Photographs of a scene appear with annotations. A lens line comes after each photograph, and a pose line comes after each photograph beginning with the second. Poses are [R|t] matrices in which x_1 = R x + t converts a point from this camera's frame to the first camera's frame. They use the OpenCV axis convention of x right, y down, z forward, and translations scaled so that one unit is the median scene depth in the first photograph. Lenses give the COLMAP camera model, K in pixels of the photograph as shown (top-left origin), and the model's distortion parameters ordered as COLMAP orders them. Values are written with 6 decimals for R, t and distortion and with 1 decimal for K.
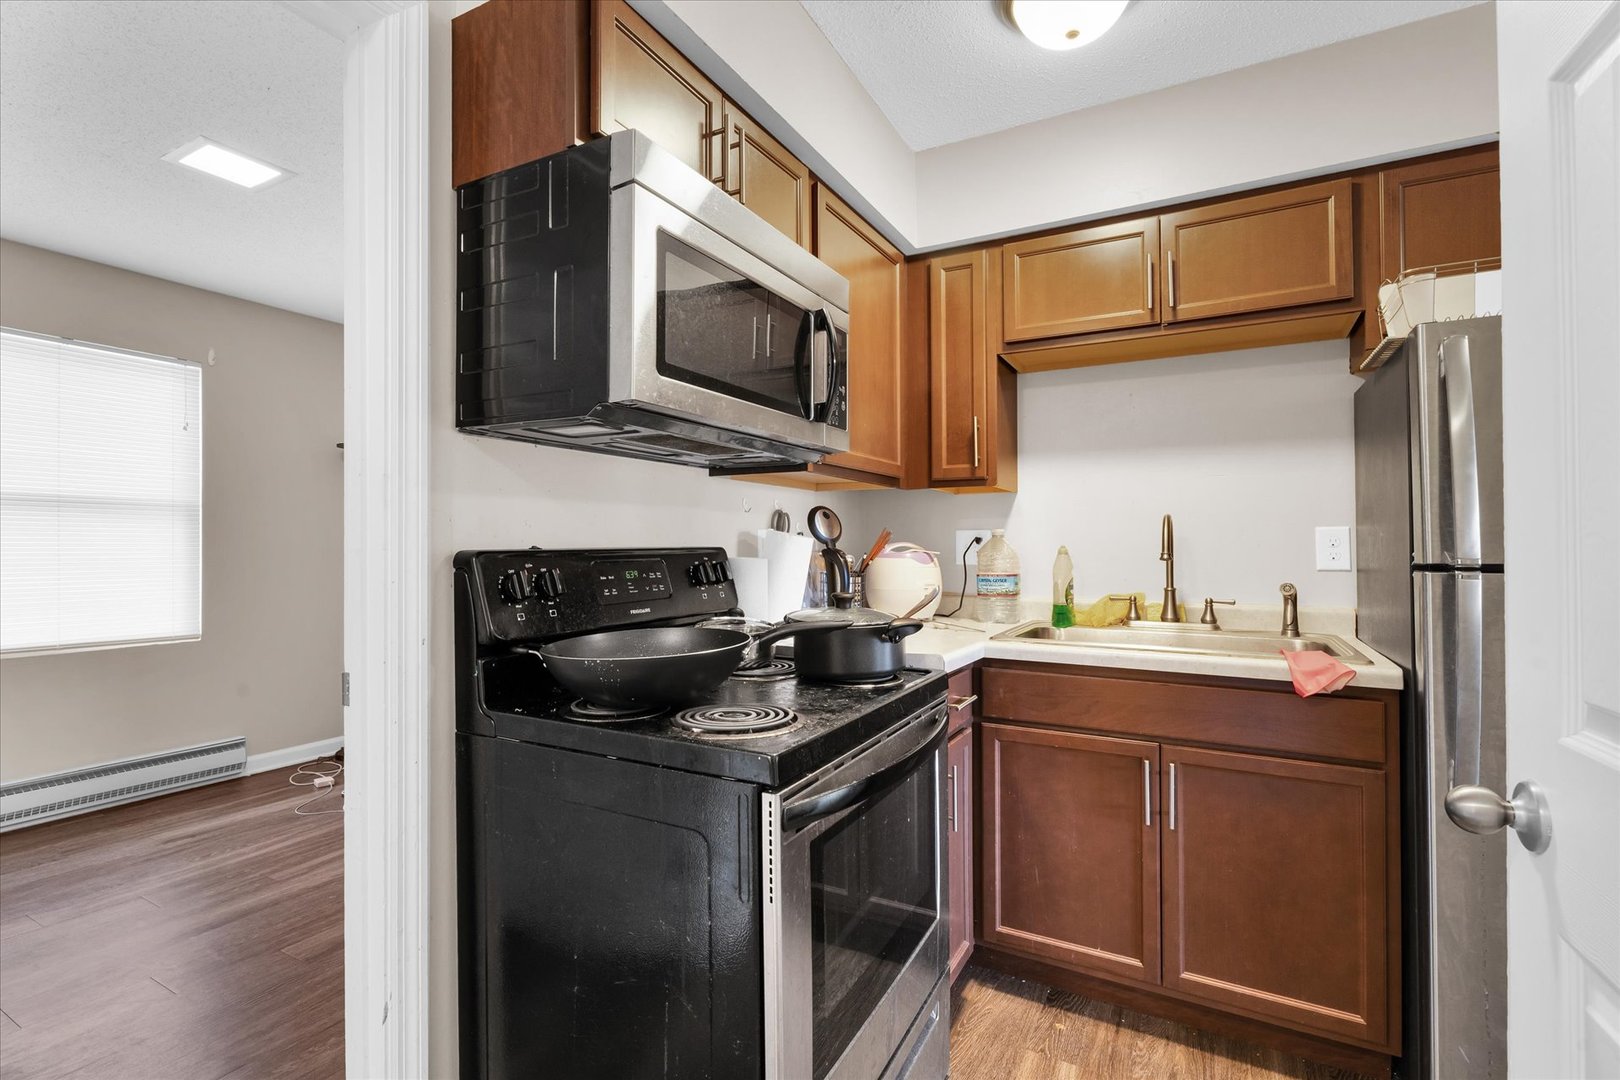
lens RADIAL K [[748.1, 0, 780.5], [0, 748.1, 539.0], [0, 0, 1]] dist [-0.010293, 0.000289]
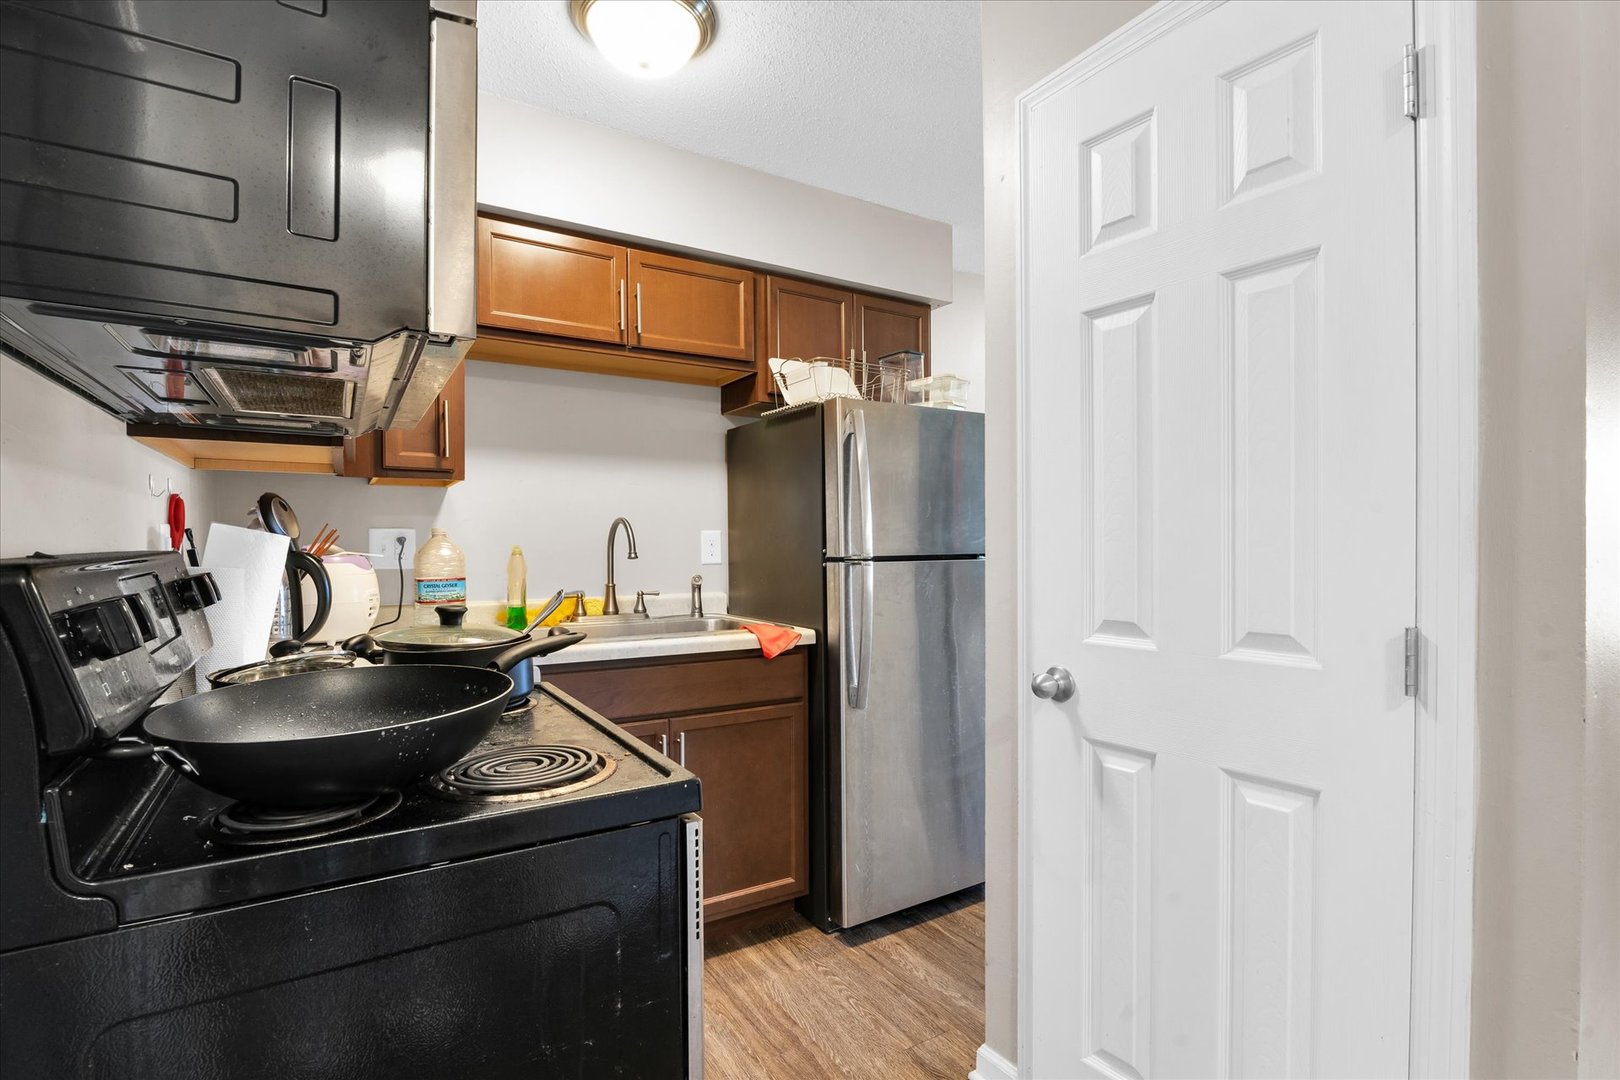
lens RADIAL K [[755.9, 0, 809.3], [0, 755.9, 557.1], [0, 0, 1]] dist [-0.011663, 0.001192]
pose [[0.468600, -0.019013, 0.883206, -0.359948], [-0.003302, 0.999724, 0.023273, -0.001737], [-0.883404, -0.013822, 0.468408, 0.233469]]
